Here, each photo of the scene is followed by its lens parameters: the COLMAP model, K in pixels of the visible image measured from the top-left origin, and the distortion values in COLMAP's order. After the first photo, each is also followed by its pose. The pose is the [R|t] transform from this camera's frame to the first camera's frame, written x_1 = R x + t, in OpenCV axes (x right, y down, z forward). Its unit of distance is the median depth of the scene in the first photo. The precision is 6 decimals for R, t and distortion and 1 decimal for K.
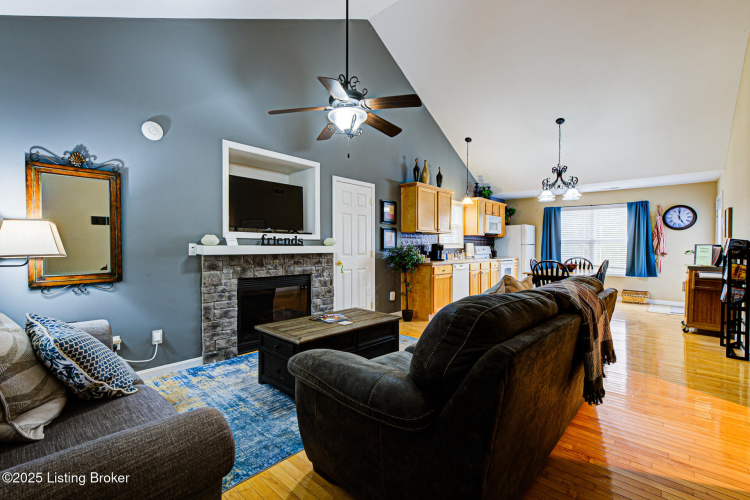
lens RADIAL K [[328.4, 0, 374.4], [0, 328.4, 250.0], [0, 0, 1]] dist [0.002157, 0.000399]
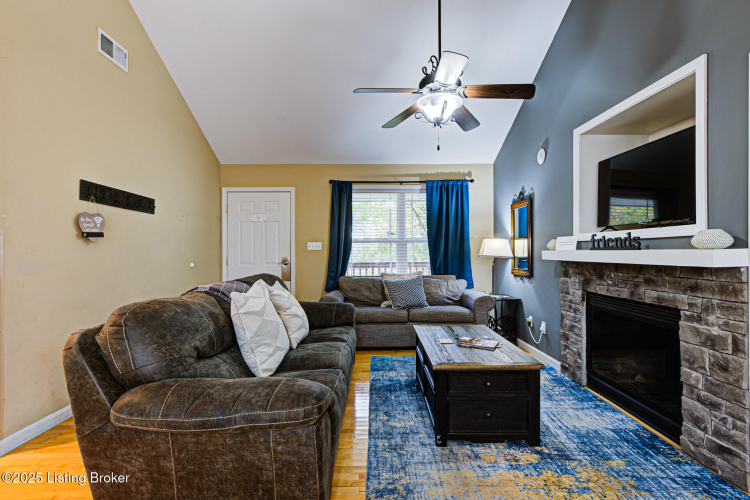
lens RADIAL K [[359.5, 0, 374.5], [0, 359.5, 250.5], [0, 0, 1]] dist [0.003713, 0.001433]
pose [[-0.732573, -0.002535, -0.680684, 0.535612], [-0.007258, 0.999965, 0.004088, -0.011680], [0.680650, 0.007935, -0.732566, 1.218971]]
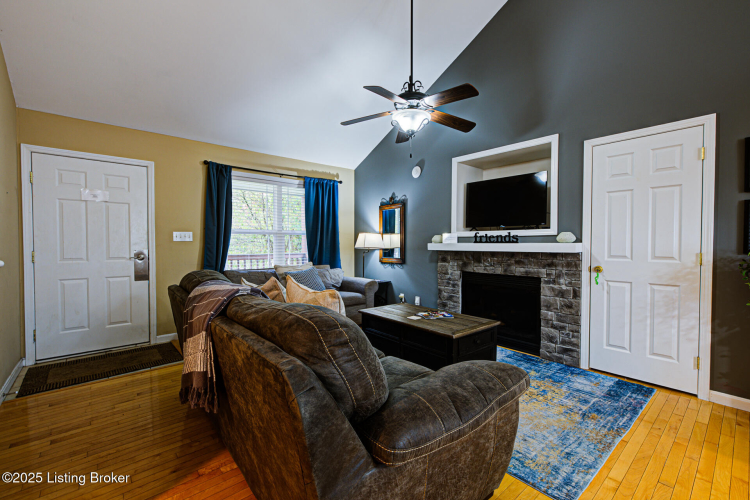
lens RADIAL K [[325.2, 0, 376.8], [0, 325.2, 250.1], [0, 0, 1]] dist [-0.000406, 0.000284]
pose [[-0.120850, 0.015275, -0.992553, 0.733611], [-0.014238, 0.999752, 0.017119, -0.003893], [0.992569, 0.016201, -0.120603, 0.786539]]
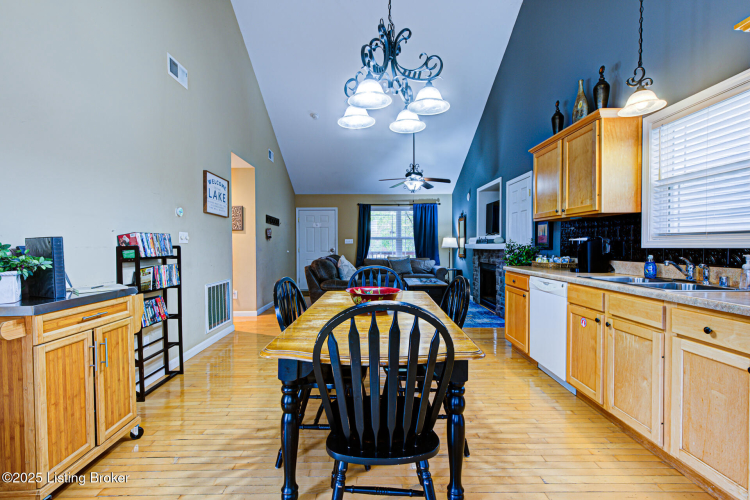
lens RADIAL K [[359.5, 0, 373.5], [0, 359.5, 252.3], [0, 0, 1]] dist [0.003713, 0.001433]
pose [[-0.733519, 0.011815, -0.679566, 1.297143], [-0.007970, 0.999631, 0.025983, -0.011778], [0.679622, 0.024475, -0.733154, 1.944125]]
